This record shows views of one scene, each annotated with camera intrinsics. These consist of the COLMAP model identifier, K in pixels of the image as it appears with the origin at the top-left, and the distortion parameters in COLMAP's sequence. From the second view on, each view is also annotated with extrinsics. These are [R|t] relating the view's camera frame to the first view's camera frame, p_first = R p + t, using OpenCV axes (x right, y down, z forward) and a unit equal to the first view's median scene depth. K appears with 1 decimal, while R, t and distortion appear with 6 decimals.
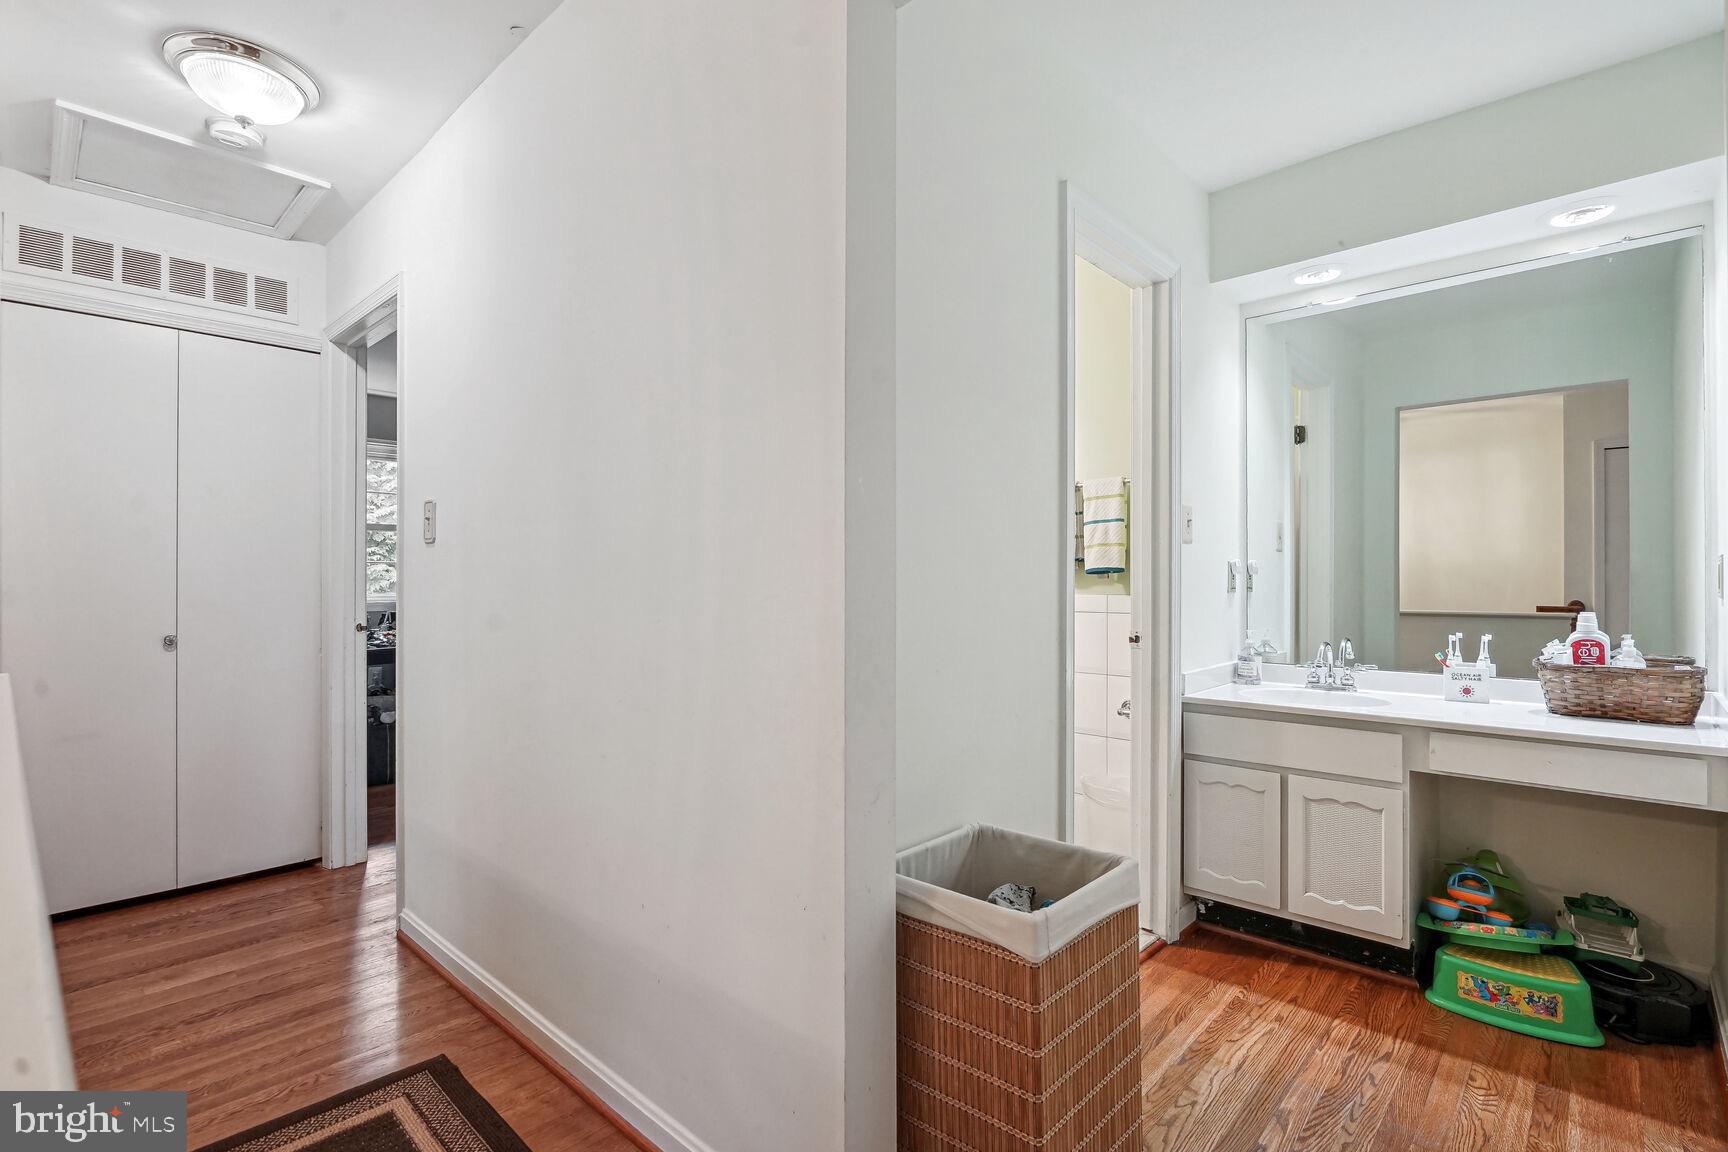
lens RADIAL K [[807.3, 0, 853.2], [0, 807.3, 575.8], [0, 0, 1]] dist [-0.003114, -0.001376]
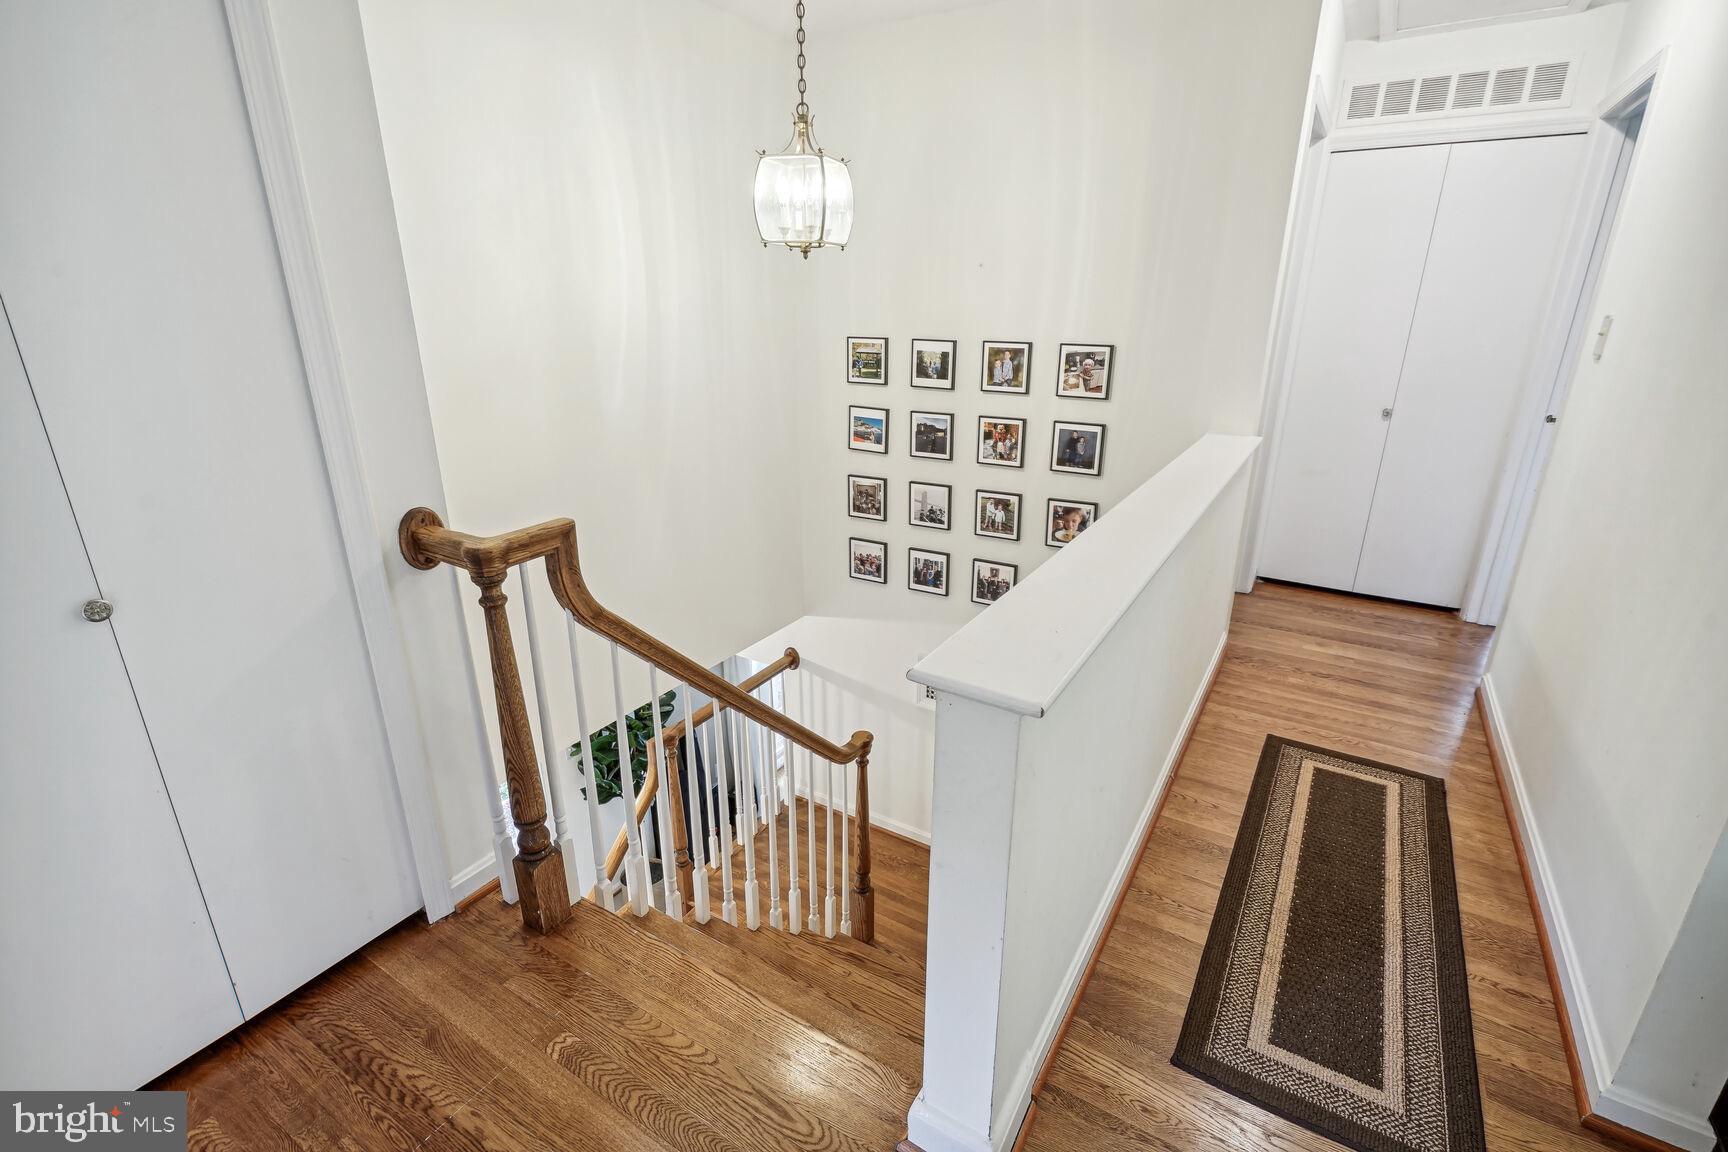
lens RADIAL K [[807.3, 0, 857.2], [0, 807.3, 573.6], [0, 0, 1]] dist [-0.003114, -0.001376]
pose [[0.199485, 0.324288, -0.924685, 0.340912], [0.004145, 0.943364, 0.331733, -0.136337], [0.979892, -0.070009, 0.186843, -0.134160]]
